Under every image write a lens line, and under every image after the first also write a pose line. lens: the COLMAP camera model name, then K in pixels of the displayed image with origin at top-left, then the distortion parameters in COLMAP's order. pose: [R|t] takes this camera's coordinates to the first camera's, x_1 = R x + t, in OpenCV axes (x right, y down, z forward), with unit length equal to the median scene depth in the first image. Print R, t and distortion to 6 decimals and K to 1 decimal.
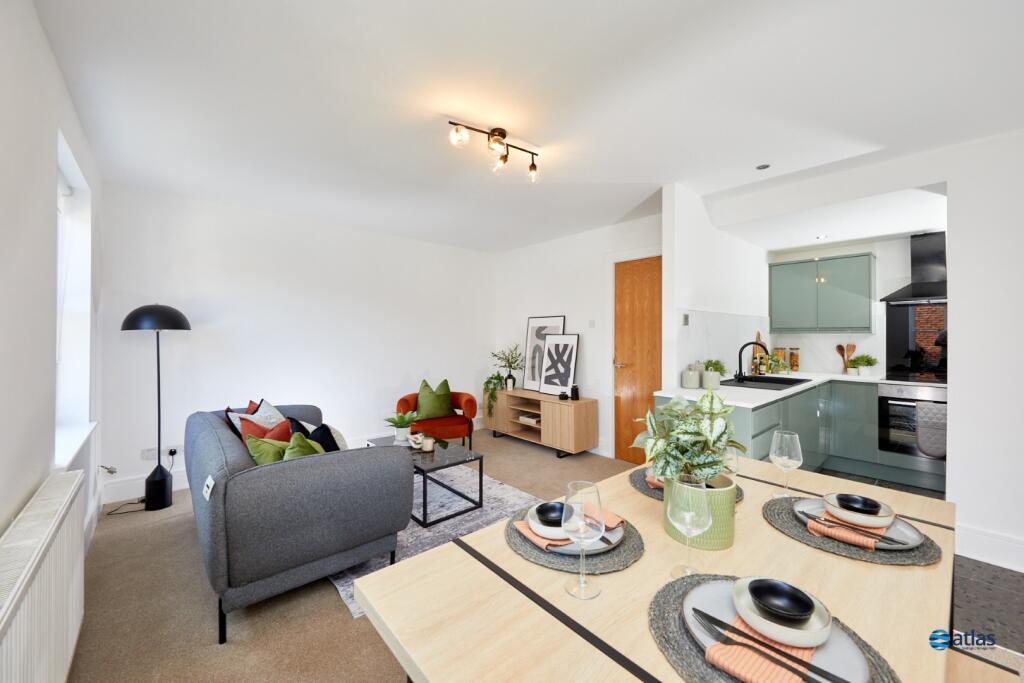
lens RADIAL K [[391.8, 0, 507.7], [0, 391.8, 335.3], [0, 0, 1]] dist [0.003153, 0.000072]
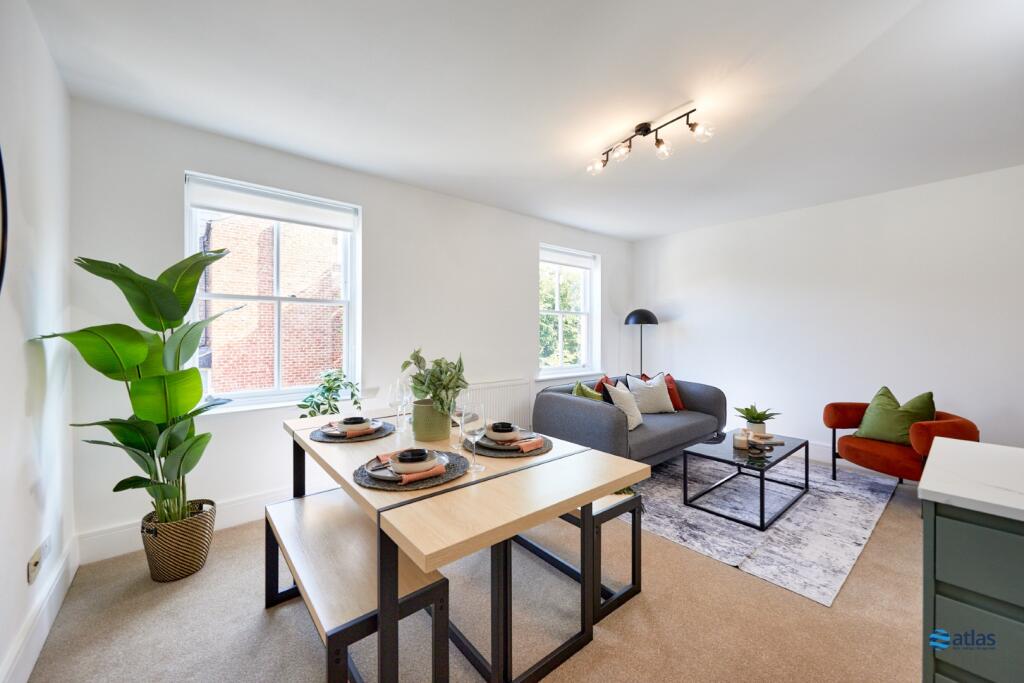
lens RADIAL K [[391.8, 0, 514.1], [0, 391.8, 338.3], [0, 0, 1]] dist [0.003153, 0.000072]
pose [[-0.020398, 0.011259, -0.999729, 0.790323], [-0.001839, 0.999934, 0.011299, 0.026793], [0.999790, 0.002069, -0.020376, 0.514877]]
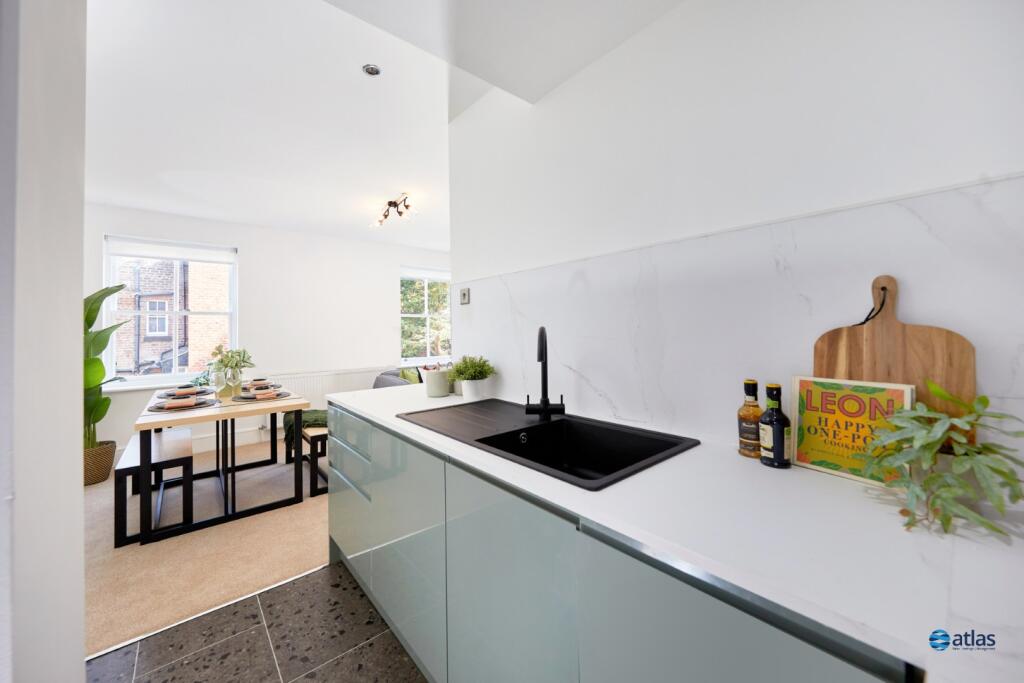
lens RADIAL K [[382.5, 0, 510.5], [0, 382.5, 334.1], [0, 0, 1]] dist [-0.001244, -0.000012]
pose [[-0.016586, 0.006690, -0.999840, 1.200098], [0.009911, 0.999930, 0.006526, 0.021611], [0.999813, -0.009801, -0.016651, 1.150159]]
